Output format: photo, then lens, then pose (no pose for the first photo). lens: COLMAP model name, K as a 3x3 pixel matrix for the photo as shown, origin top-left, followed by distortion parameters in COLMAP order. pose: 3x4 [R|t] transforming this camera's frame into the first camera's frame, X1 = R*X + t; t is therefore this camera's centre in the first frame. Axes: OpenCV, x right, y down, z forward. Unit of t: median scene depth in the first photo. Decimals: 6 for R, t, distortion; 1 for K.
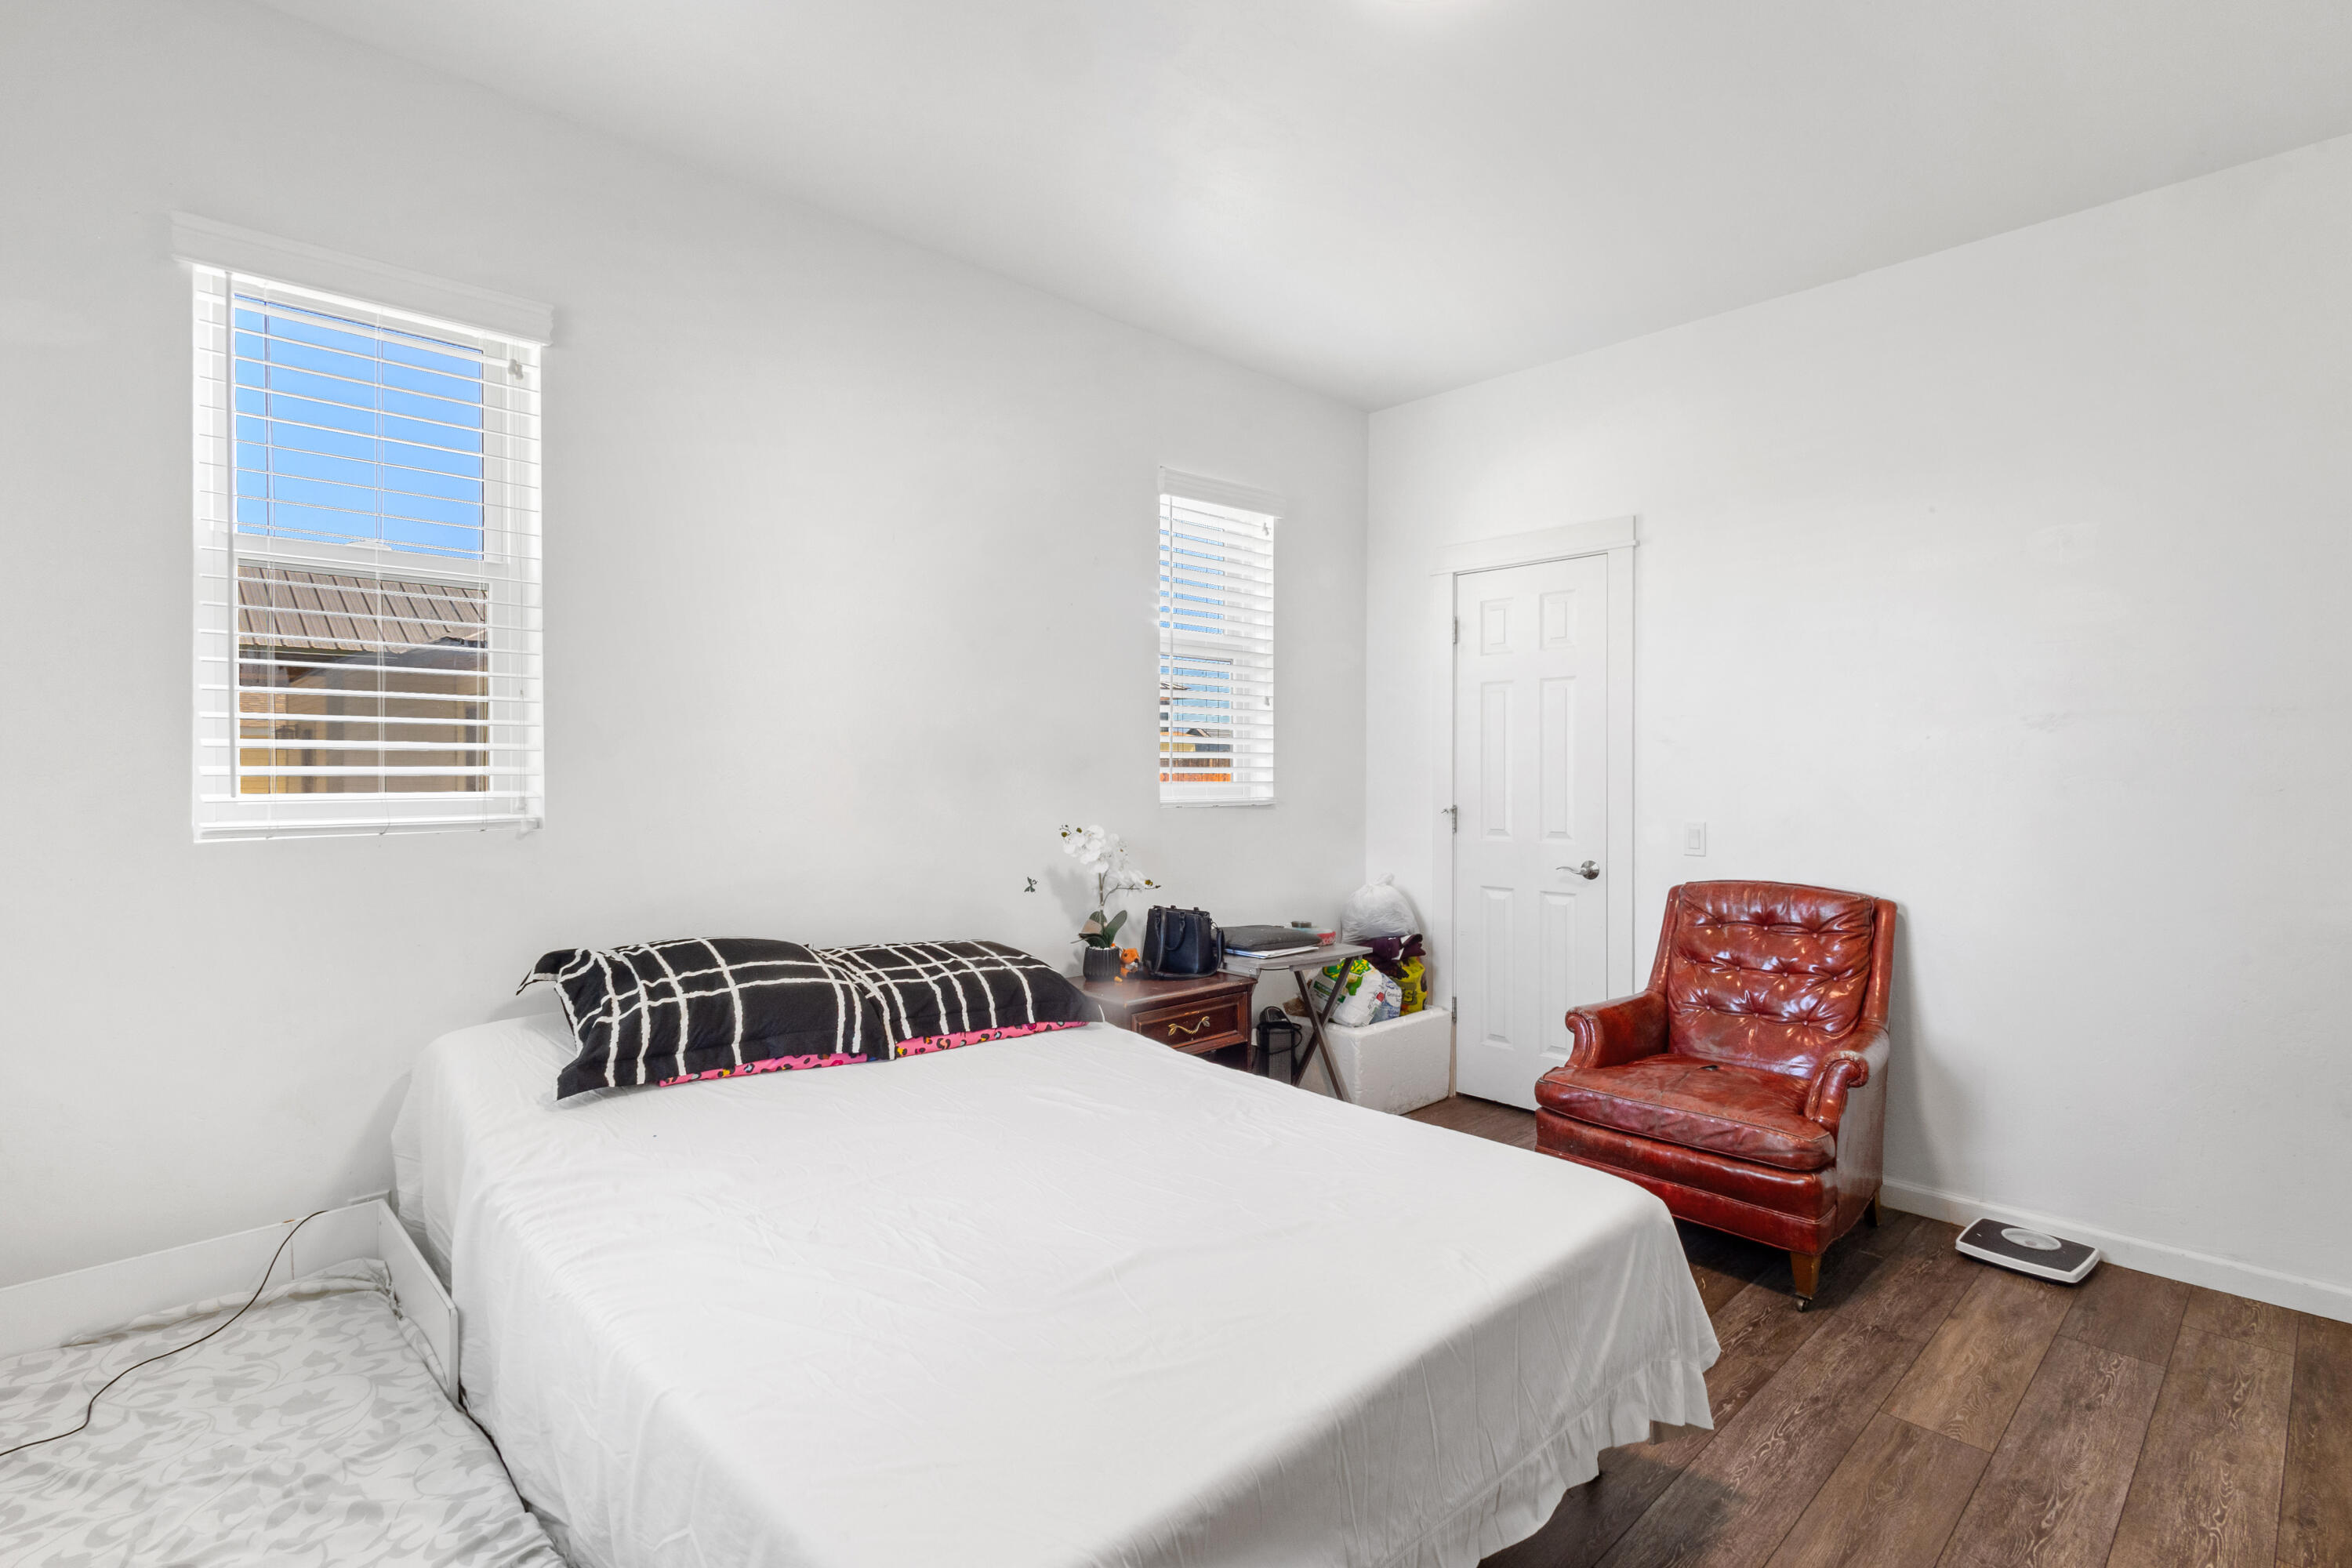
lens RADIAL K [[1085.0, 0, 1180.1], [0, 1085.0, 782.8], [0, 0, 1]] dist [0.011580, -0.000561]
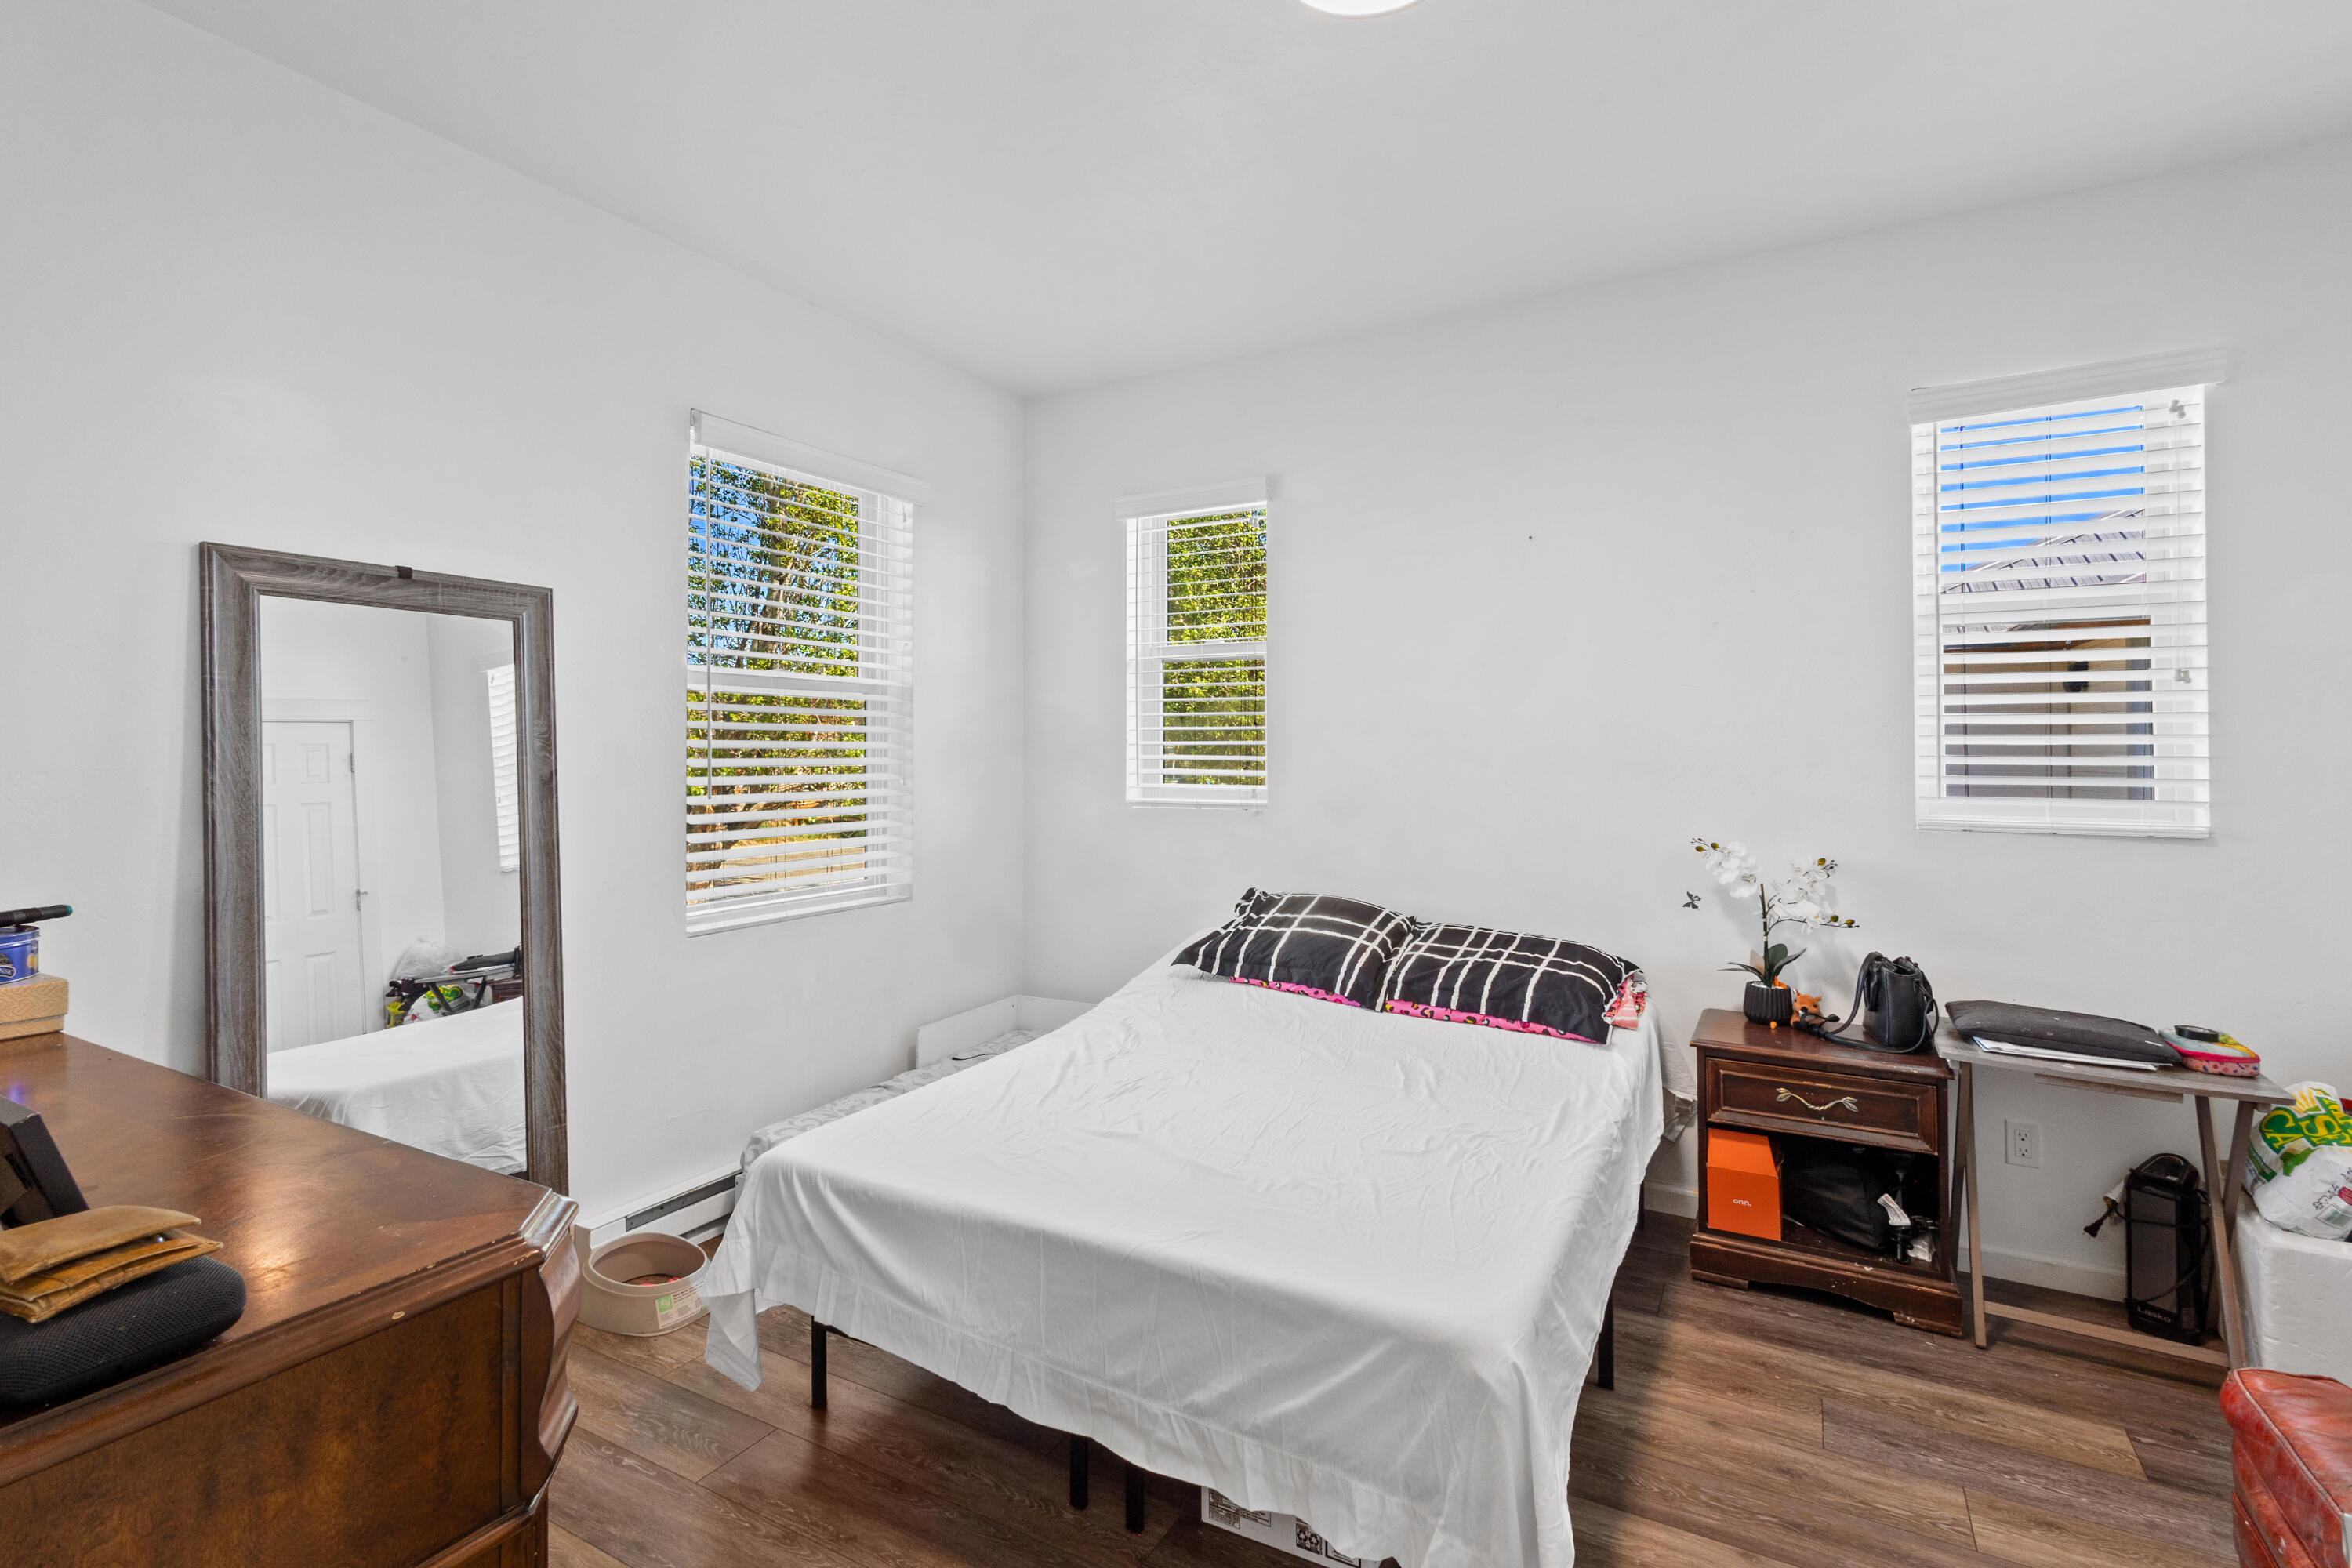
lens RADIAL K [[1078.2, 0, 1167.1], [0, 1078.2, 753.1], [0, 0, 1]] dist [-0.000624, 0.000204]
pose [[0.303519, 0.000430, -0.952825, 0.622704], [-0.013492, 0.999902, -0.003847, -0.023959], [0.952730, 0.014023, 0.303495, 0.293195]]
